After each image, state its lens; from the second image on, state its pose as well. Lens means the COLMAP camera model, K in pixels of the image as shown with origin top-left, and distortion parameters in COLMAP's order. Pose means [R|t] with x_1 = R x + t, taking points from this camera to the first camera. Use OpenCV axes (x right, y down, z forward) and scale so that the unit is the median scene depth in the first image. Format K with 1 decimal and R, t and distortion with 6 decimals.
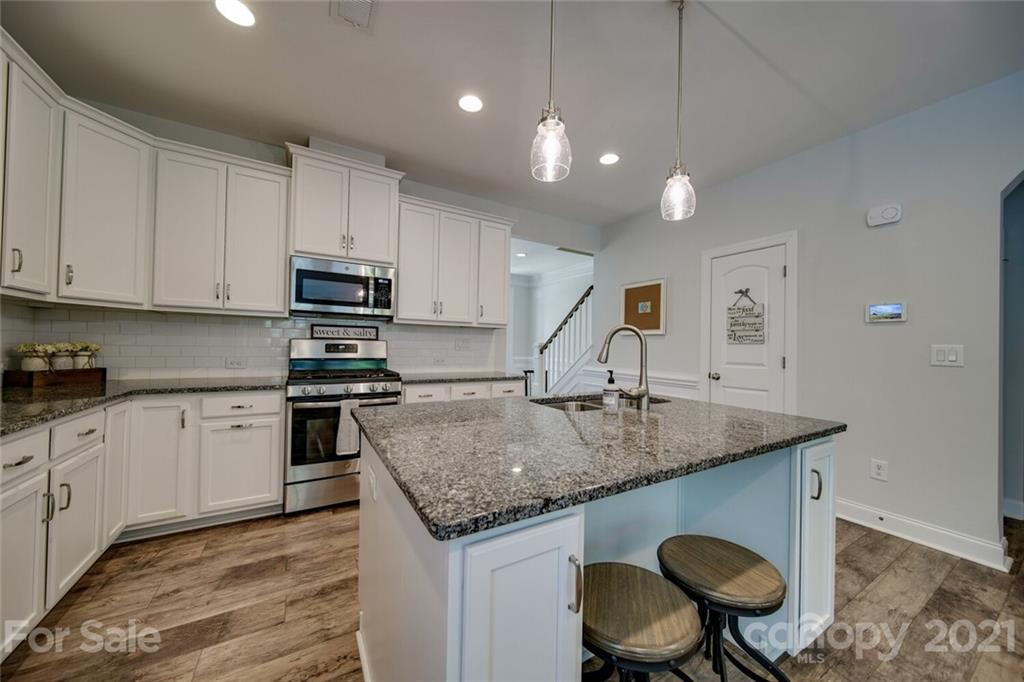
lens RADIAL K [[358.7, 0, 512.5], [0, 358.7, 343.4], [0, 0, 1]] dist [0.001069, 0.000085]
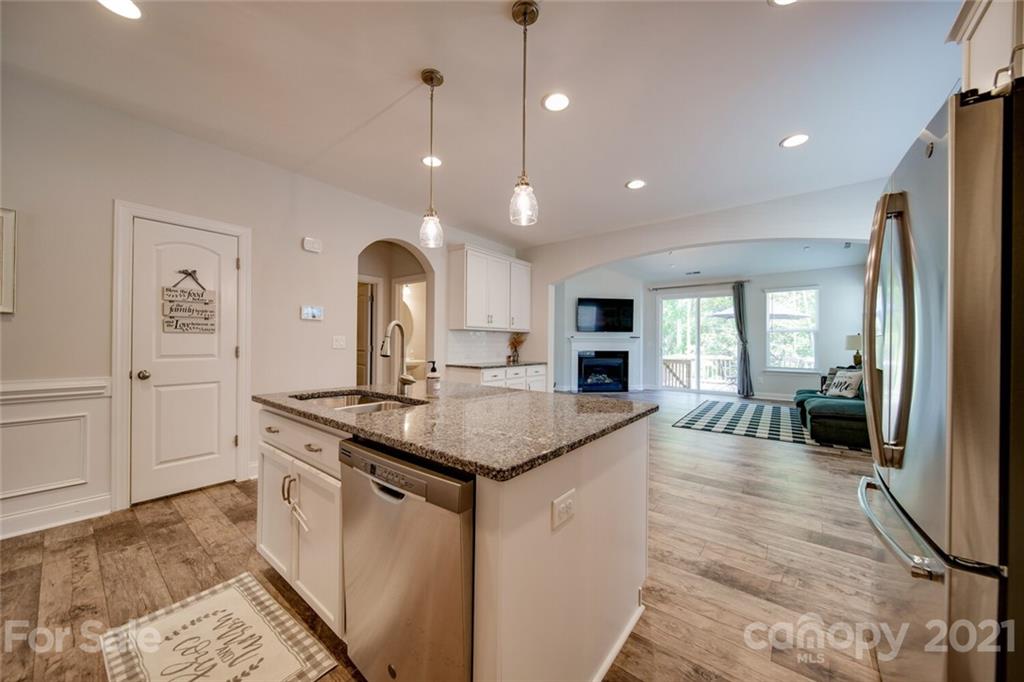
lens RADIAL K [[358.7, 0, 514.0], [0, 358.7, 339.9], [0, 0, 1]] dist [0.001069, 0.000085]
pose [[-0.357595, -0.011208, 0.933809, -0.475256], [-0.020370, 0.999784, 0.004199, -0.001802], [-0.933655, -0.017520, -0.357746, 0.605532]]
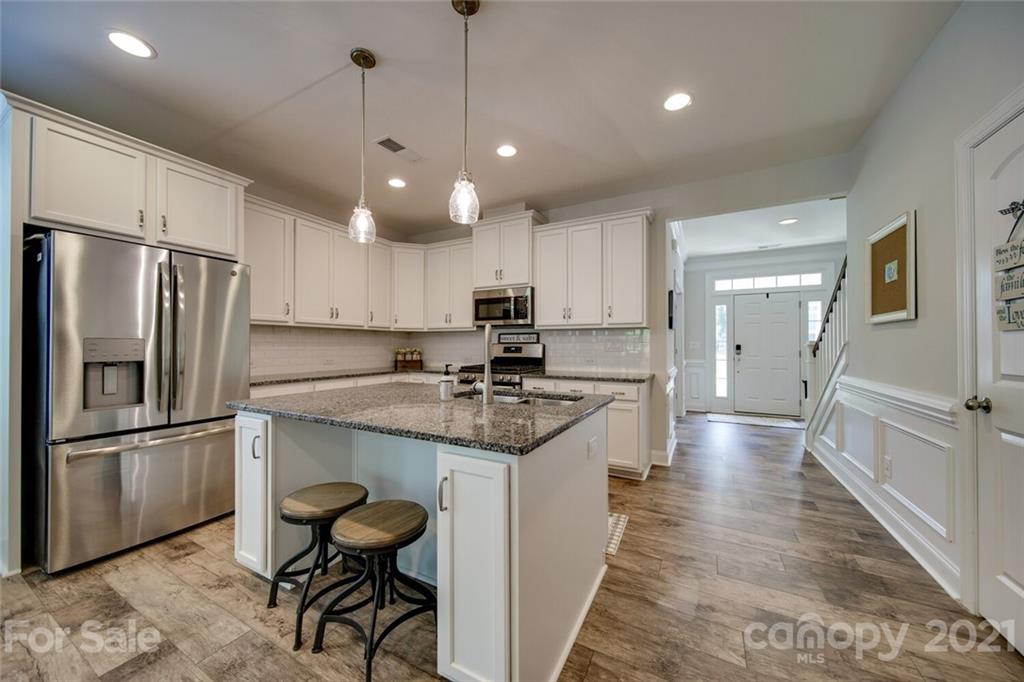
lens RADIAL K [[358.7, 0, 515.5], [0, 358.7, 343.4], [0, 0, 1]] dist [0.001069, 0.000085]
pose [[0.517131, -0.025039, -0.855540, 0.730950], [0.014189, 0.999685, -0.020681, 0.017939], [0.855789, -0.001445, 0.517323, 0.296365]]
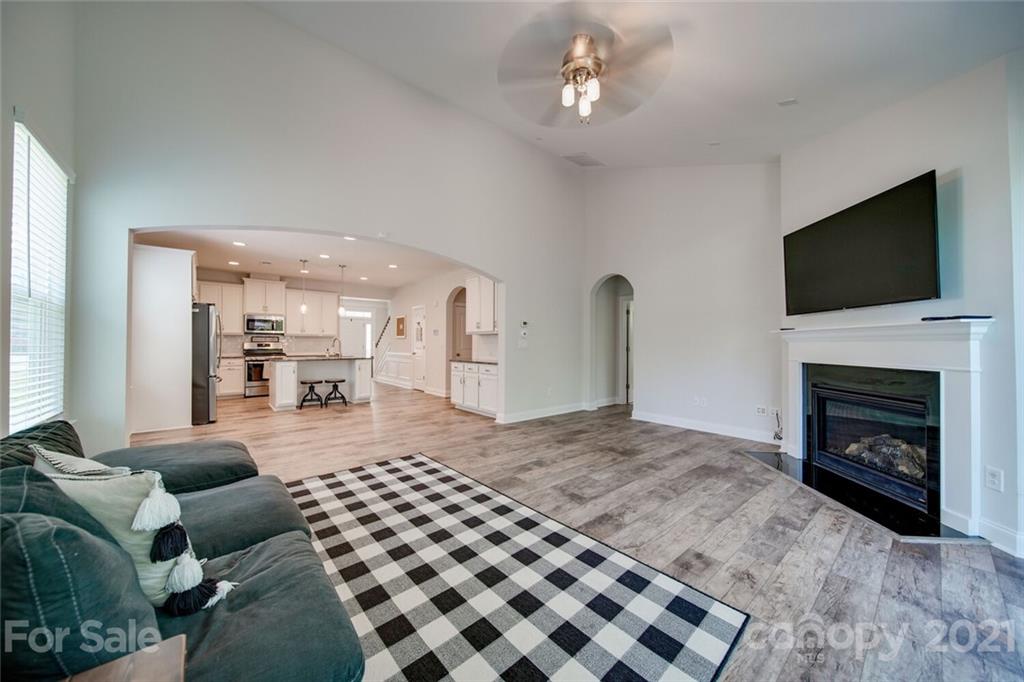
lens RADIAL K [[358.7, 0, 515.5], [0, 358.7, 344.7], [0, 0, 1]] dist [0.001069, 0.000085]
pose [[0.985899, -0.014202, 0.166740, 0.979684], [0.012696, 0.999868, 0.010091, 0.006318], [-0.166861, -0.007832, 0.985949, -2.060694]]
